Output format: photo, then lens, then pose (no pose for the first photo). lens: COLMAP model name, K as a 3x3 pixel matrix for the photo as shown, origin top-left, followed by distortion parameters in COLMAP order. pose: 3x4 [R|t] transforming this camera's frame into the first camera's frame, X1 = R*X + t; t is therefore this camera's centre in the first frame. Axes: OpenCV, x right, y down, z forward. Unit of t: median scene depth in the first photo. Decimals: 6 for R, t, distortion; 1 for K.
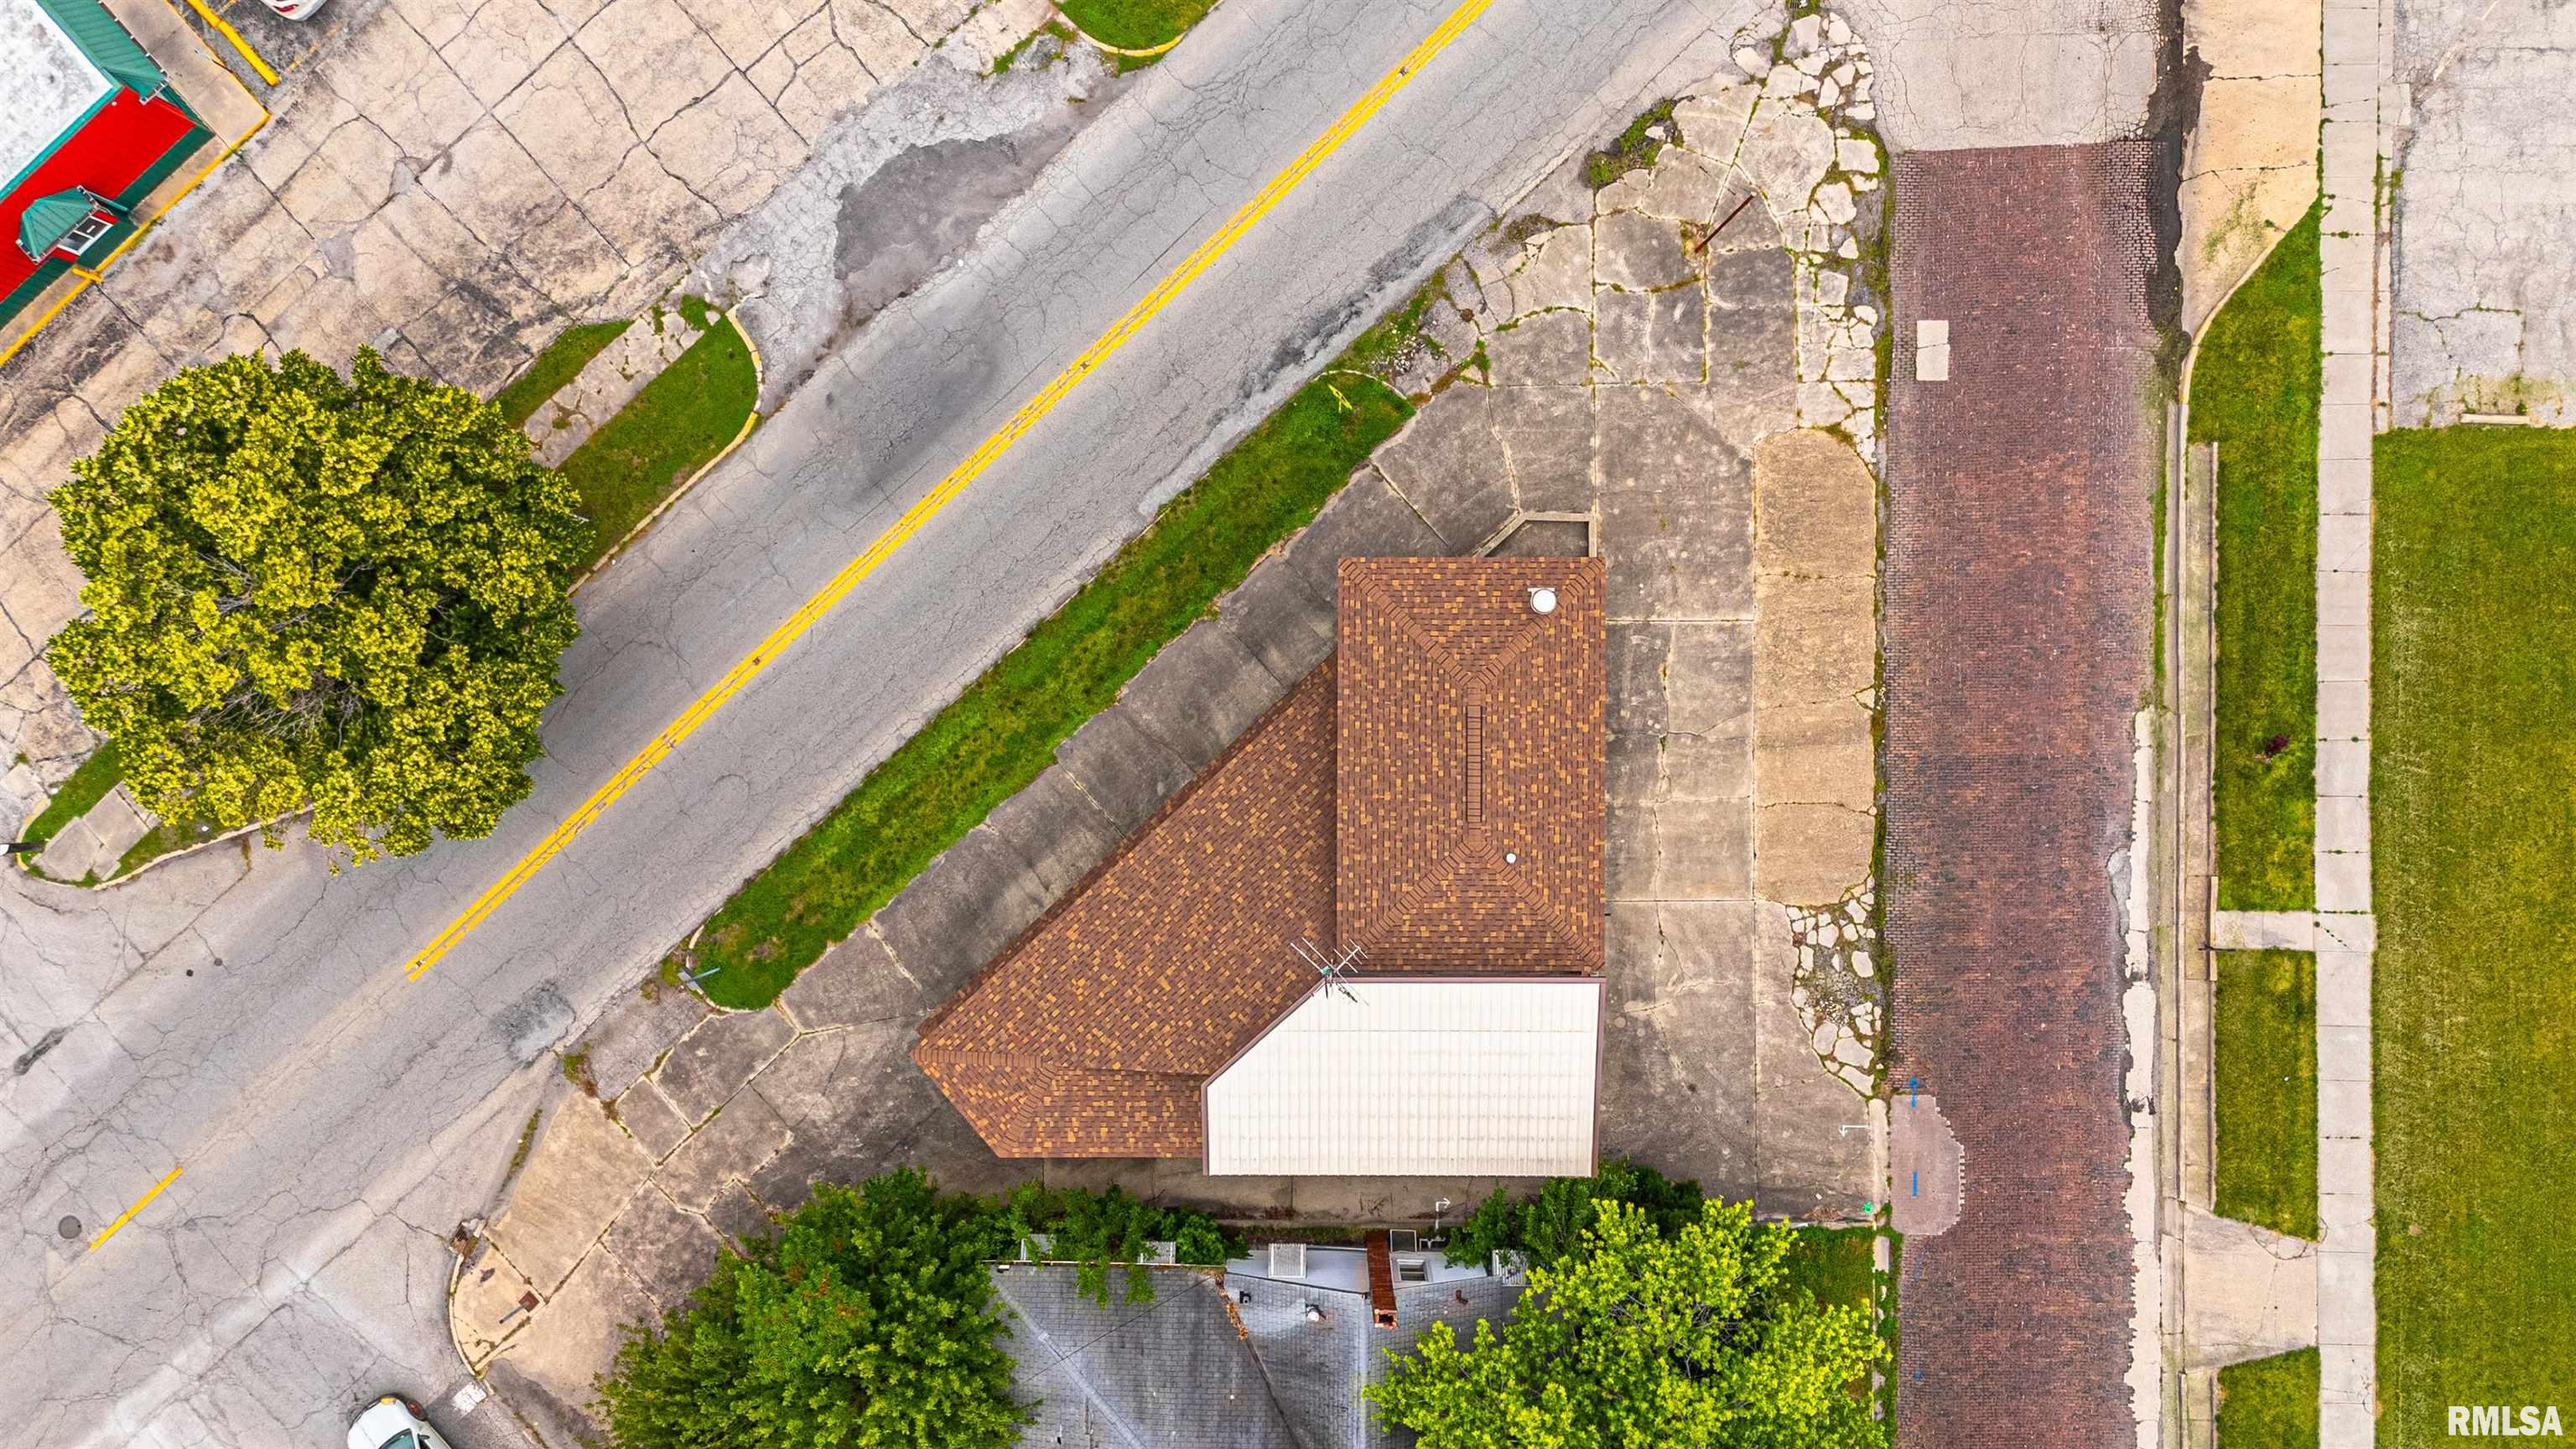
lens RADIAL K [[1920.4, 0, 1292.2], [0, 1920.4, 725.7], [0, 0, 1]] dist [0.042073, -0.020389]
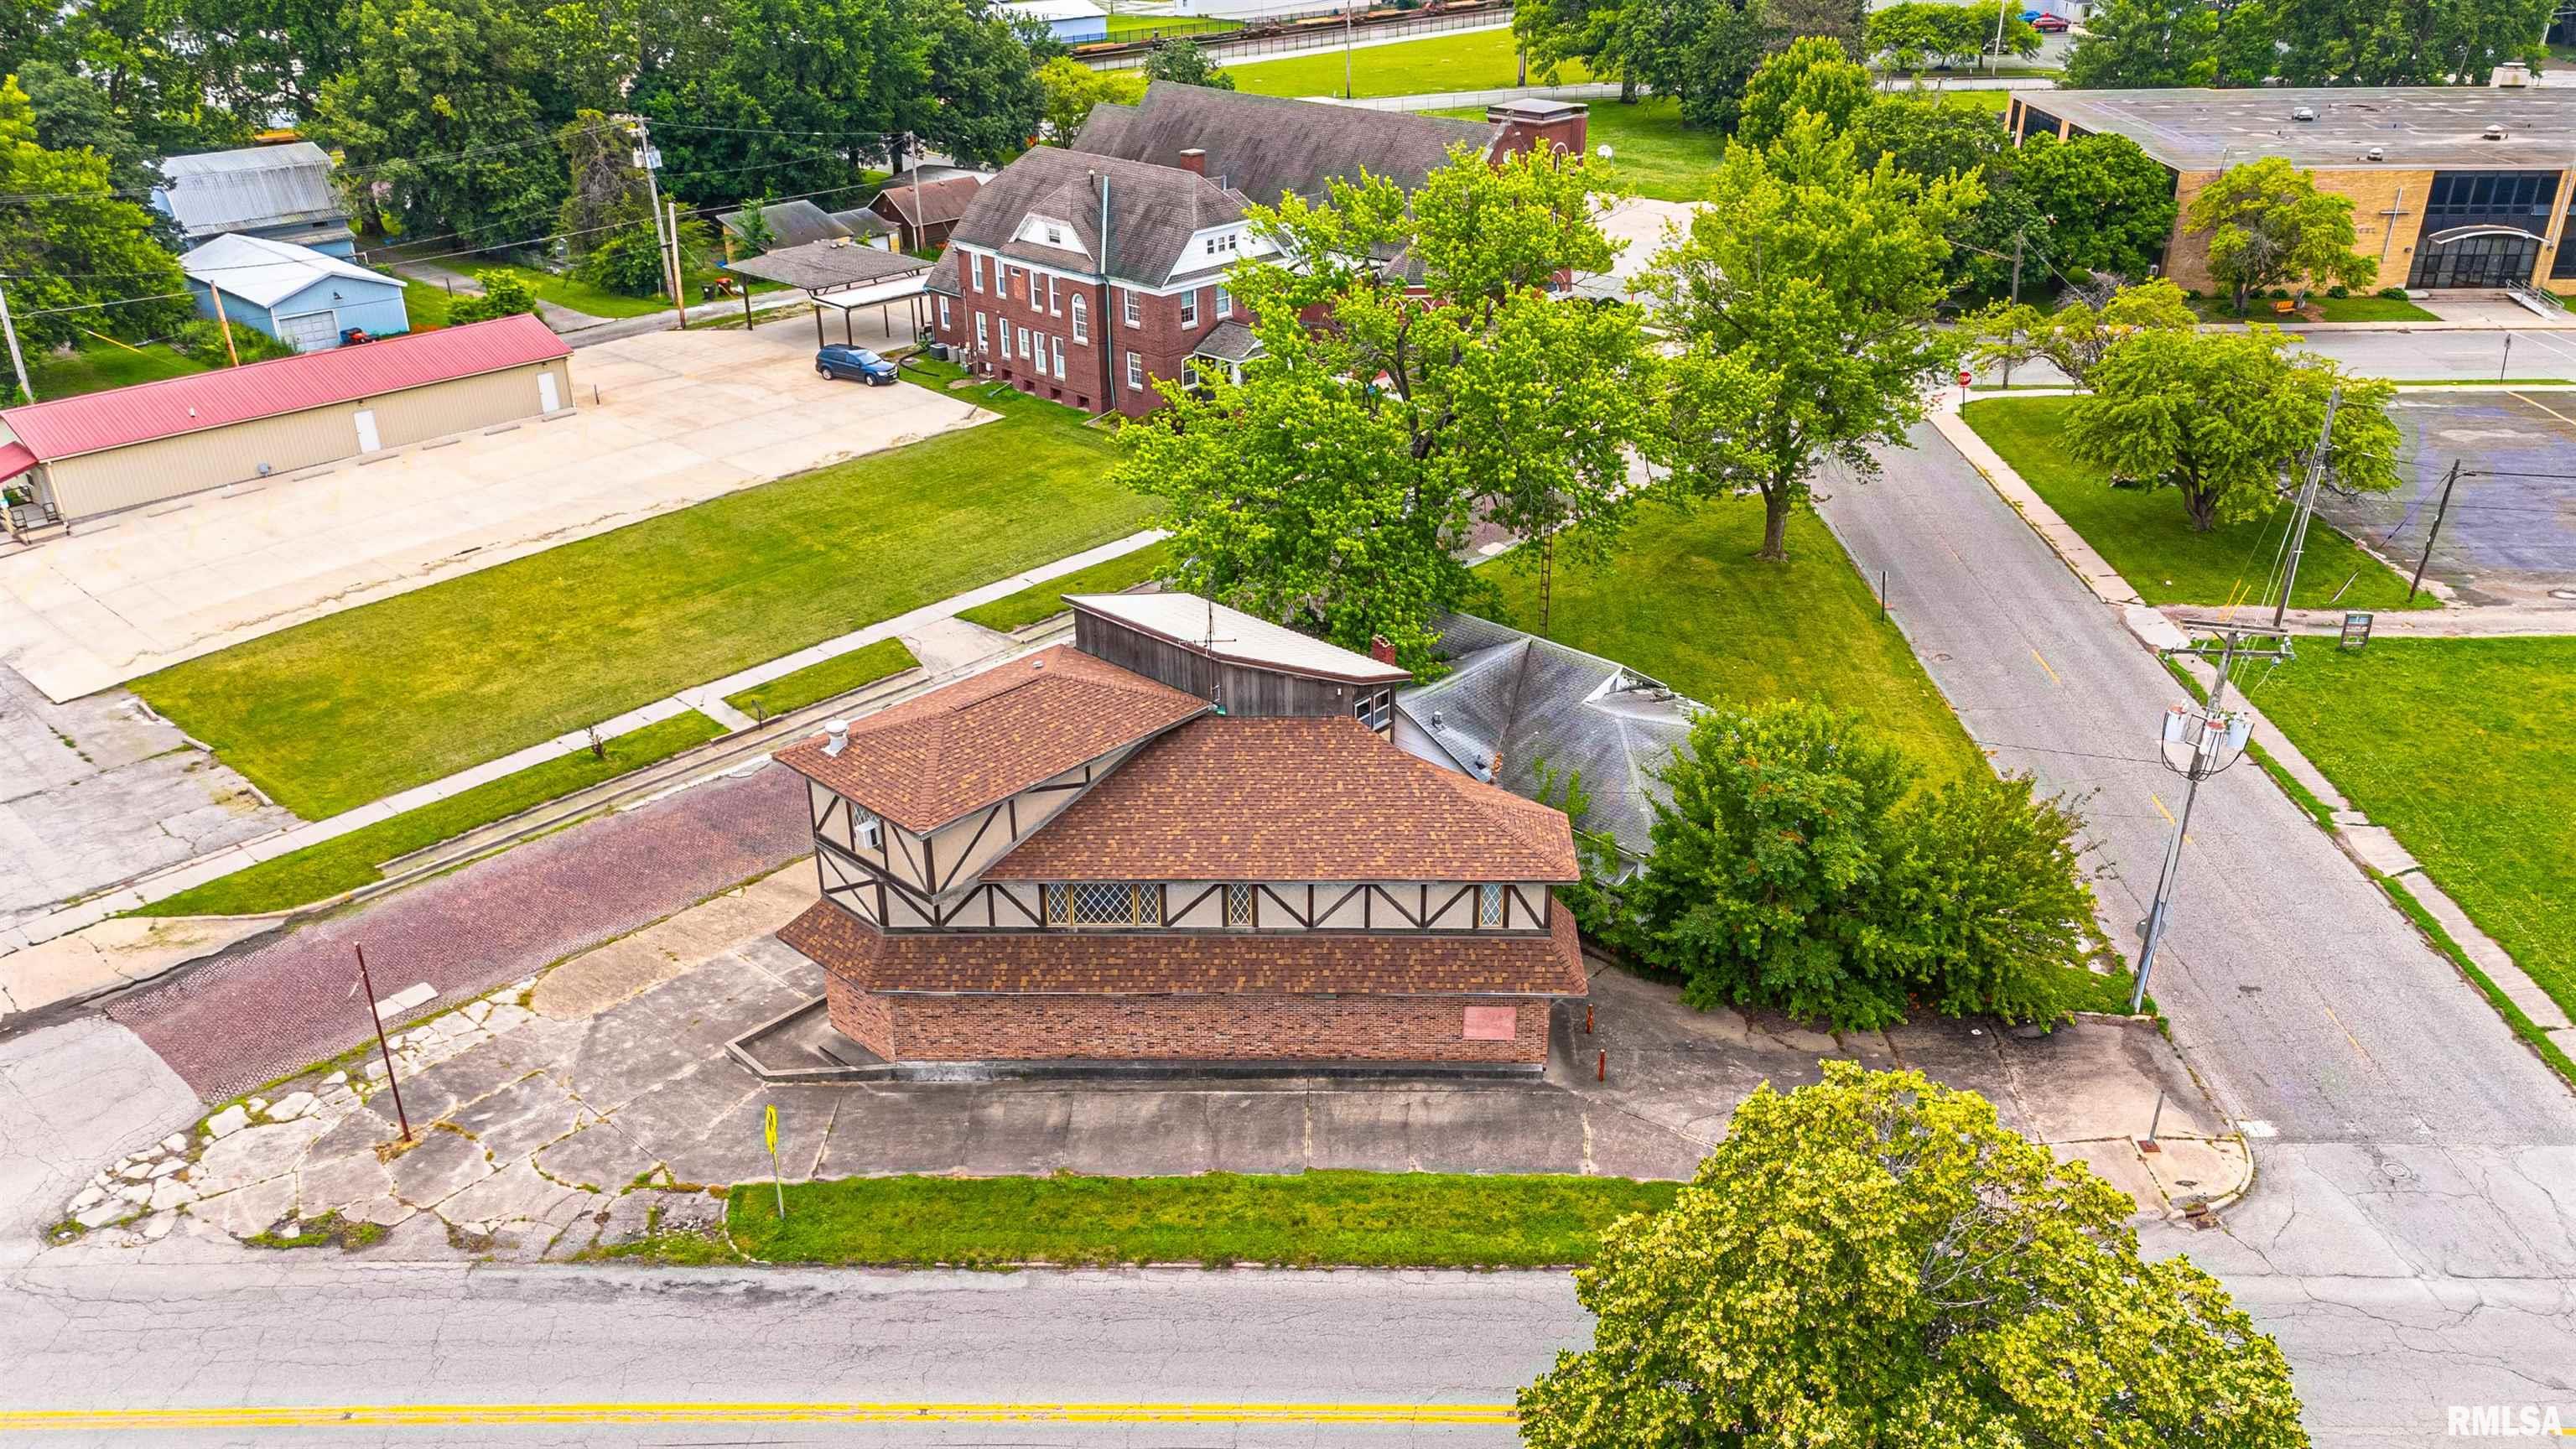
lens RADIAL K [[1920.4, 0, 1300.0], [0, 1920.4, 717.3], [0, 0, 1]] dist [0.042073, -0.020389]
pose [[-0.732000, -0.280532, 0.620868, -0.608457], [0.681121, -0.322494, 0.657322, -0.495531], [0.015826, 0.904046, 0.427142, 0.434808]]
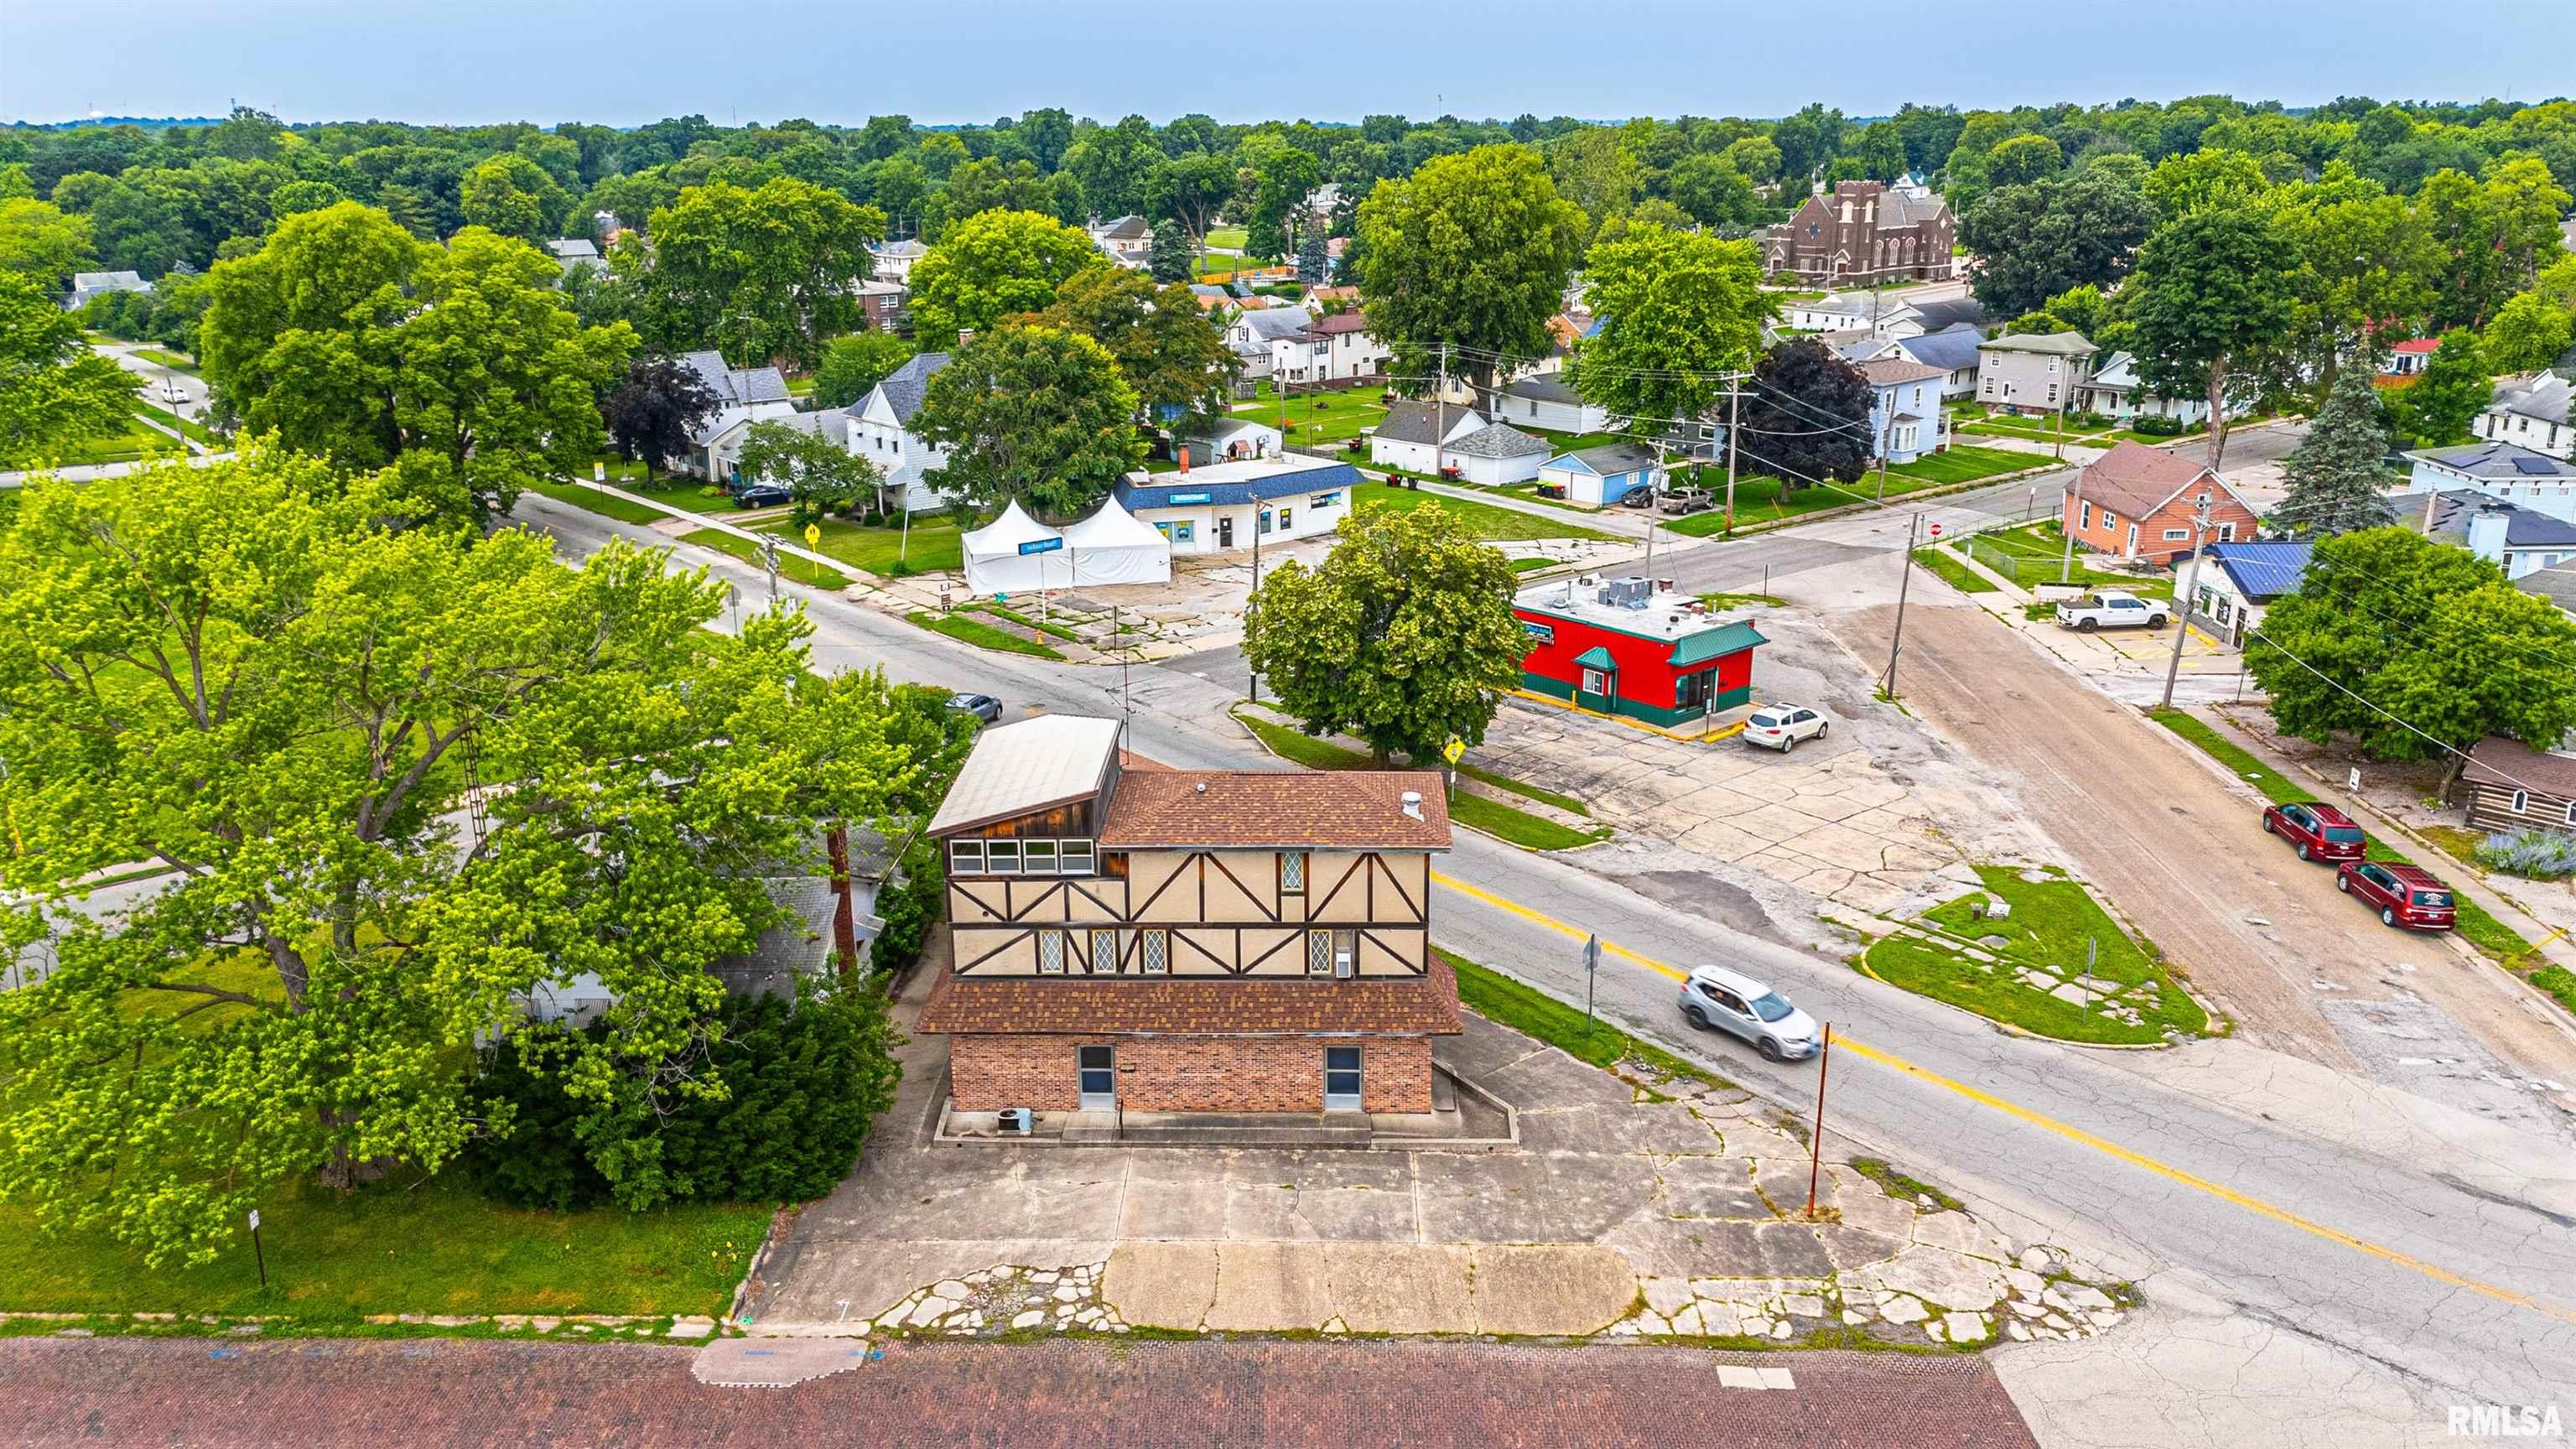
lens RADIAL K [[1920.4, 0, 1287.4], [0, 1920.4, 726.5], [0, 0, 1]] dist [0.042073, -0.020389]
pose [[-0.024241, 0.315932, -0.948472, 1.032918], [-0.999702, -0.004983, 0.023890, -0.012397], [0.002821, 0.948769, 0.315959, 0.473435]]
